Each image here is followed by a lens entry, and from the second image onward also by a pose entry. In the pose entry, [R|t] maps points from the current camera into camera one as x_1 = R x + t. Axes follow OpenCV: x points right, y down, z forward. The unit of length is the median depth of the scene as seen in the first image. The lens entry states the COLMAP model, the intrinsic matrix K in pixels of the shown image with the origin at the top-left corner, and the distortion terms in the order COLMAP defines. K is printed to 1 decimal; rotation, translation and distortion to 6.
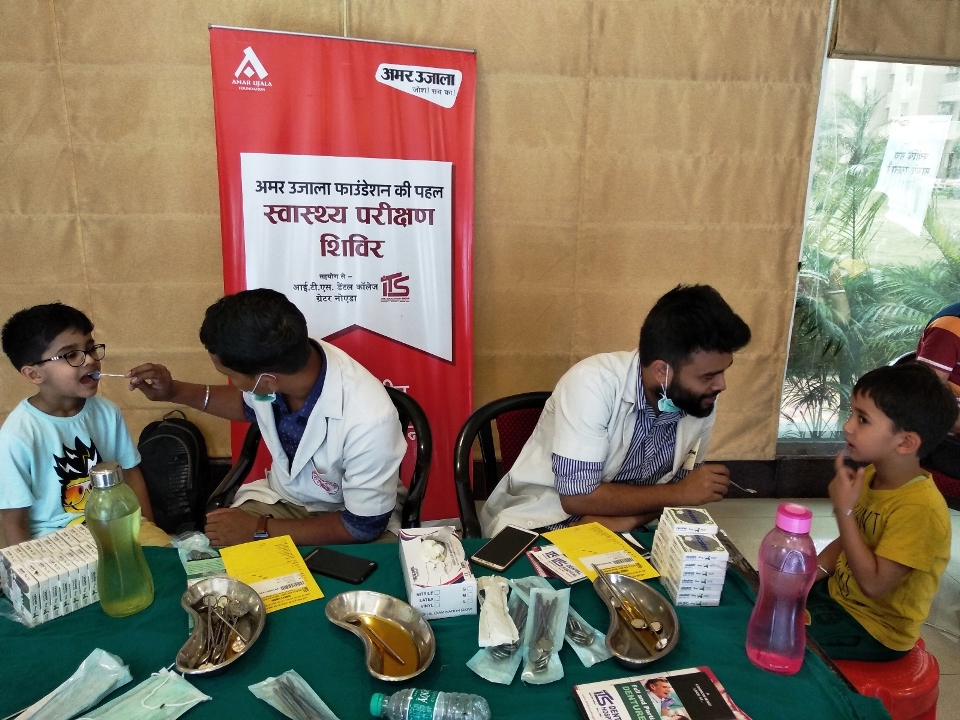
lens RADIAL K [[823.2, 0, 509.5], [0, 823.2, 362.3], [0, 0, 1]] dist [0.066607, -0.096637]
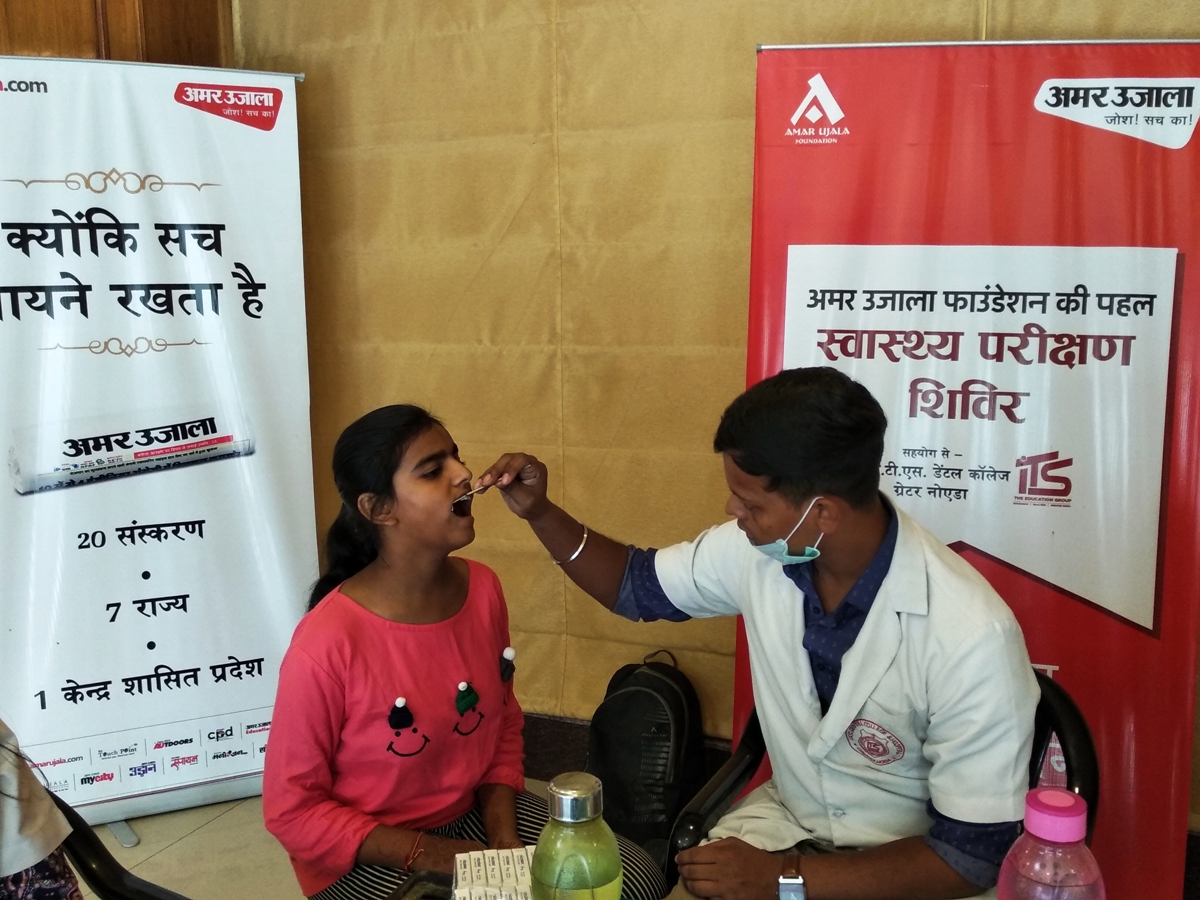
lens RADIAL K [[1029.0, 0, 636.9], [0, 1029.0, 452.8], [0, 0, 1]] dist [0.066607, -0.096637]
pose [[0.864700, 0.047477, -0.500040, -0.031522], [-0.102628, 0.991221, -0.083358, -0.024700], [0.491692, 0.123398, 0.861981, 0.293227]]
